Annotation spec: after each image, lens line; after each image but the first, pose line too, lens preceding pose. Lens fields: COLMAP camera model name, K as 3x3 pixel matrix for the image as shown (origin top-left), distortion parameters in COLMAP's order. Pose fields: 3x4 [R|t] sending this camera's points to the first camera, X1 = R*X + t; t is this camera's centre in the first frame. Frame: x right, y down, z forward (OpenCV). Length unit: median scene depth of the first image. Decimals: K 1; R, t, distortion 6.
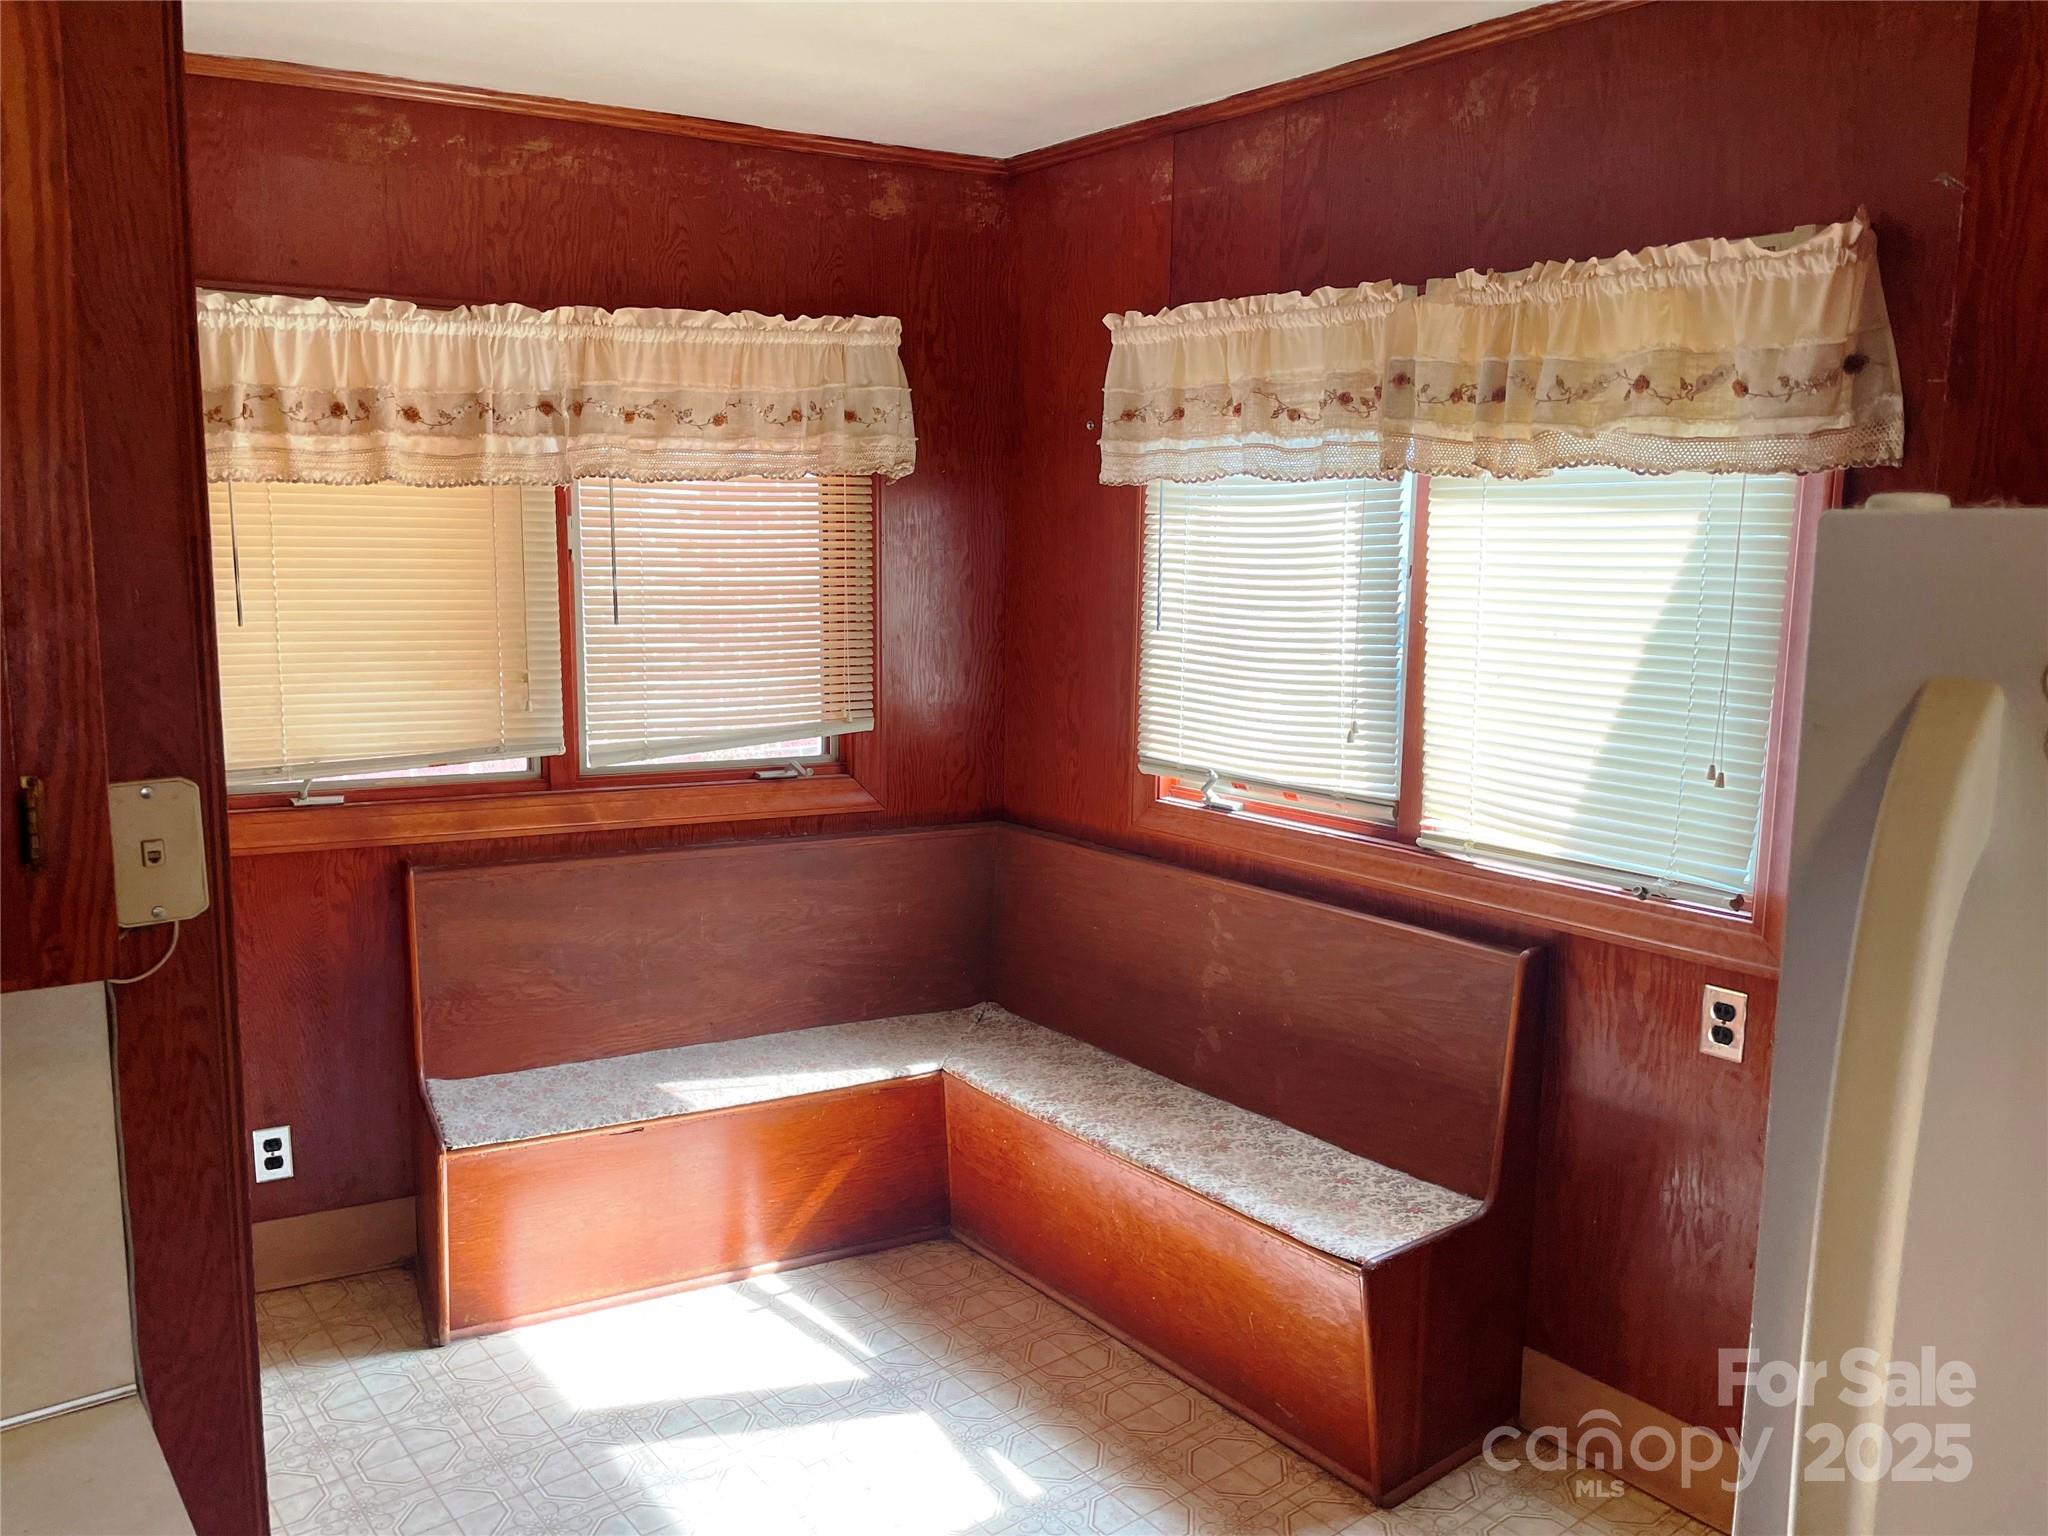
lens RADIAL K [[1557.2, 0, 1012.0], [0, 1557.2, 783.4], [0, 0, 1]] dist [0.075447, -0.105999]
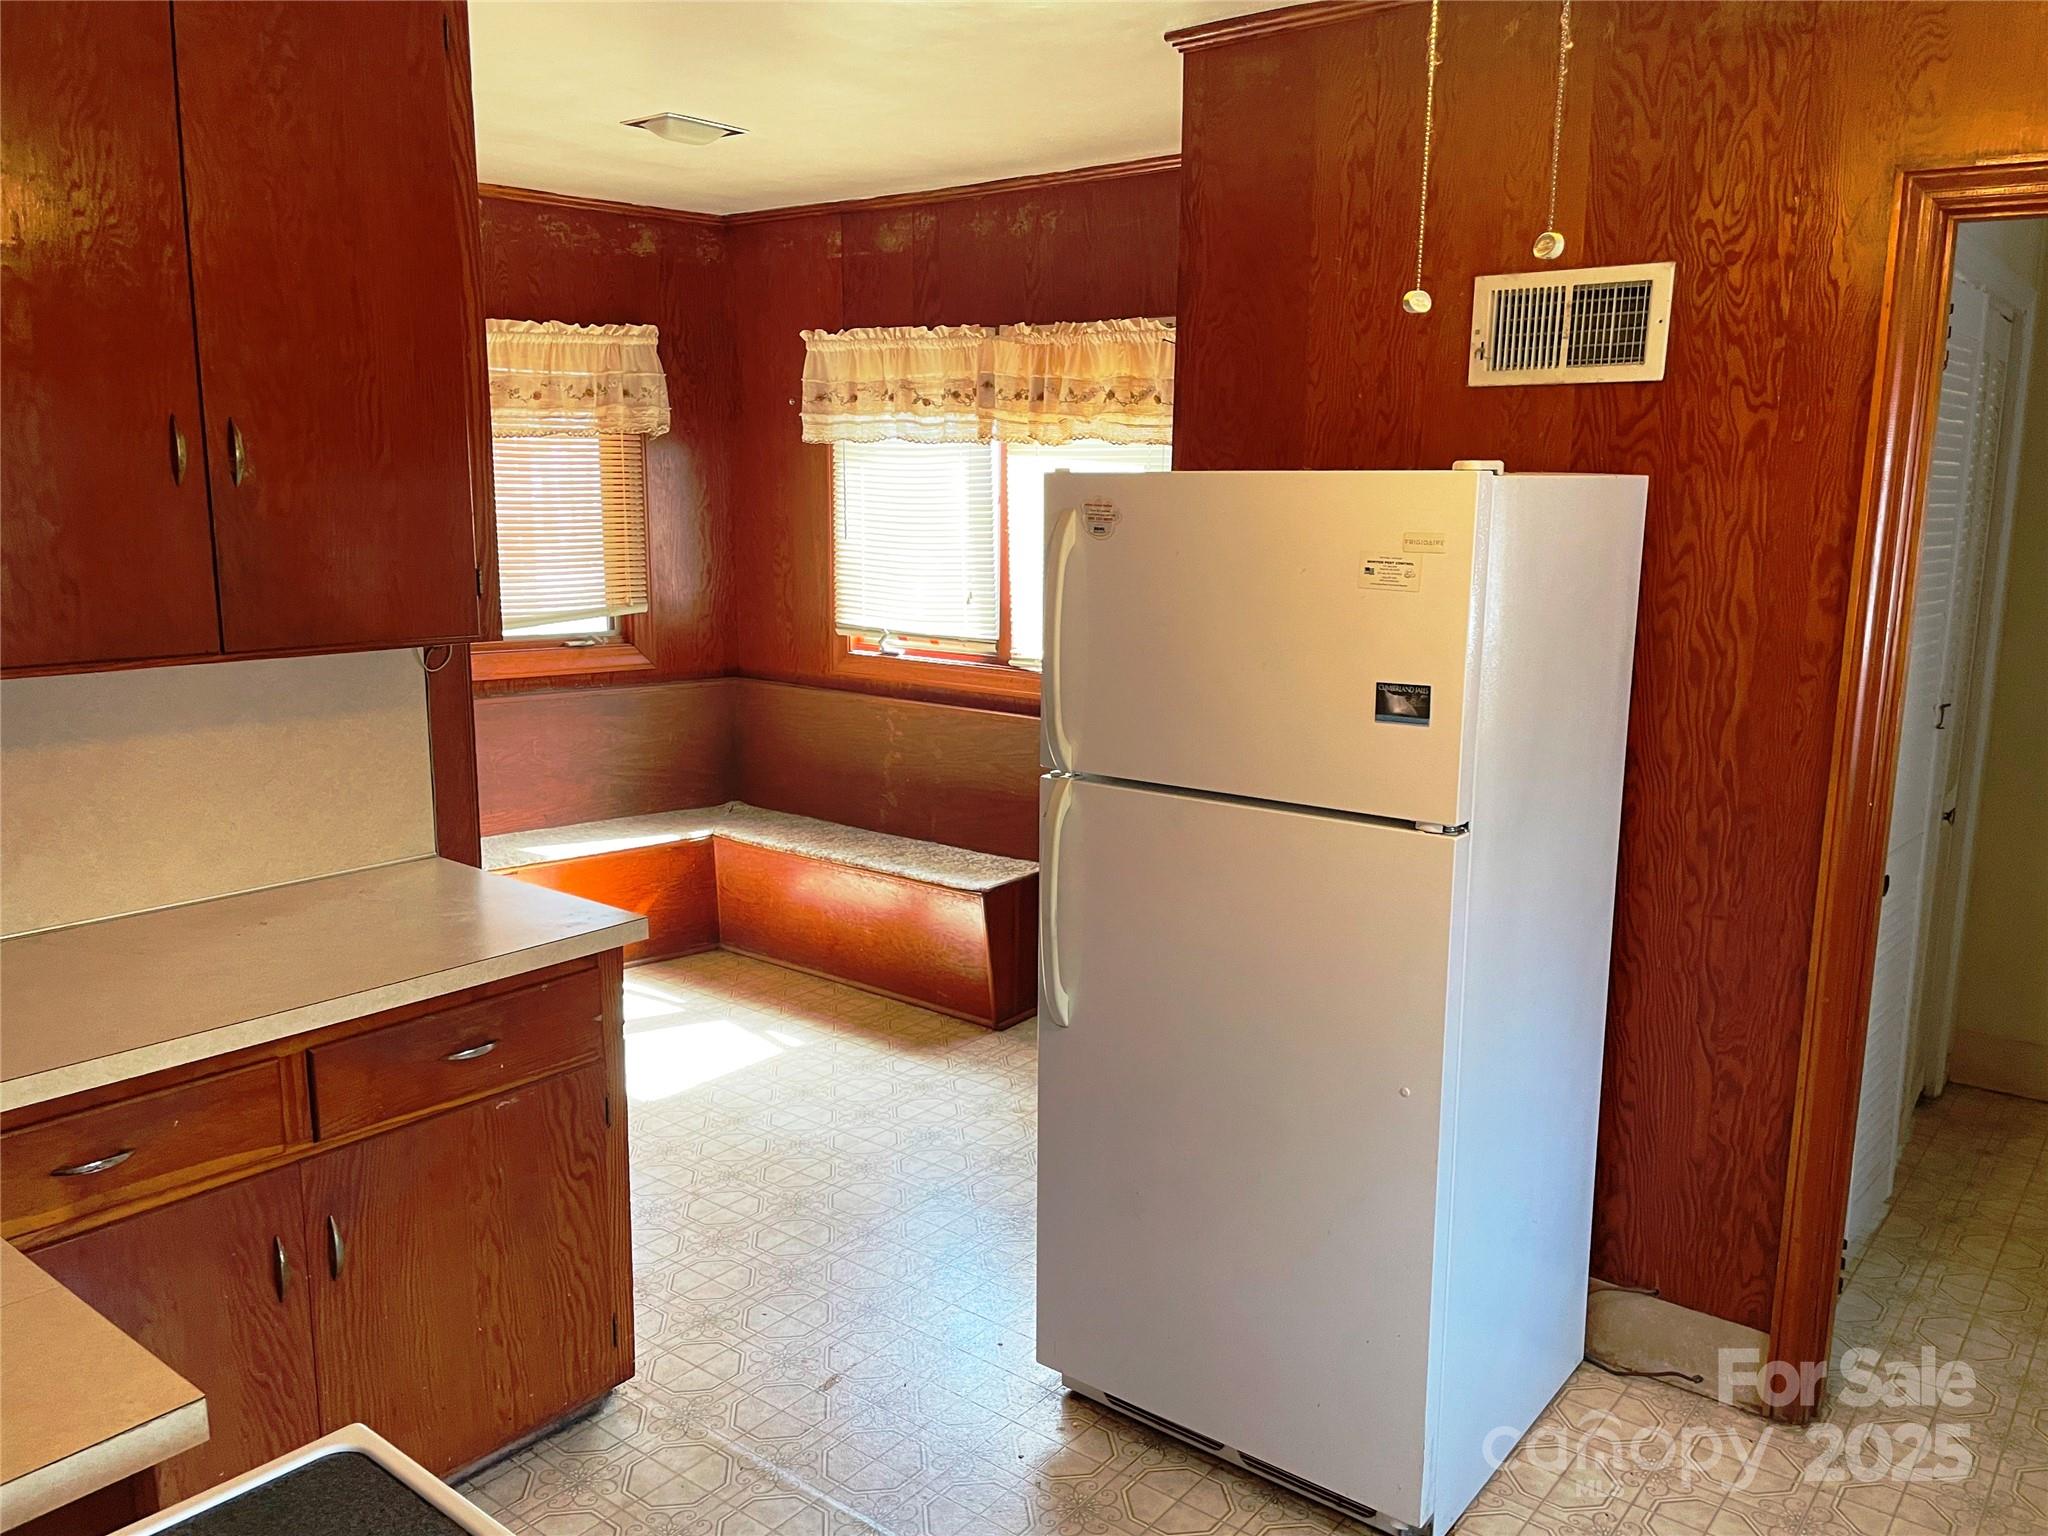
lens RADIAL K [[1557.2, 0, 1039.7], [0, 1557.2, 775.5], [0, 0, 1]] dist [0.075447, -0.105999]
pose [[0.971299, -0.043091, 0.233926, -0.093012], [0.036024, 0.998759, 0.034402, 0.090987], [-0.235118, -0.024988, 0.971646, -0.560600]]
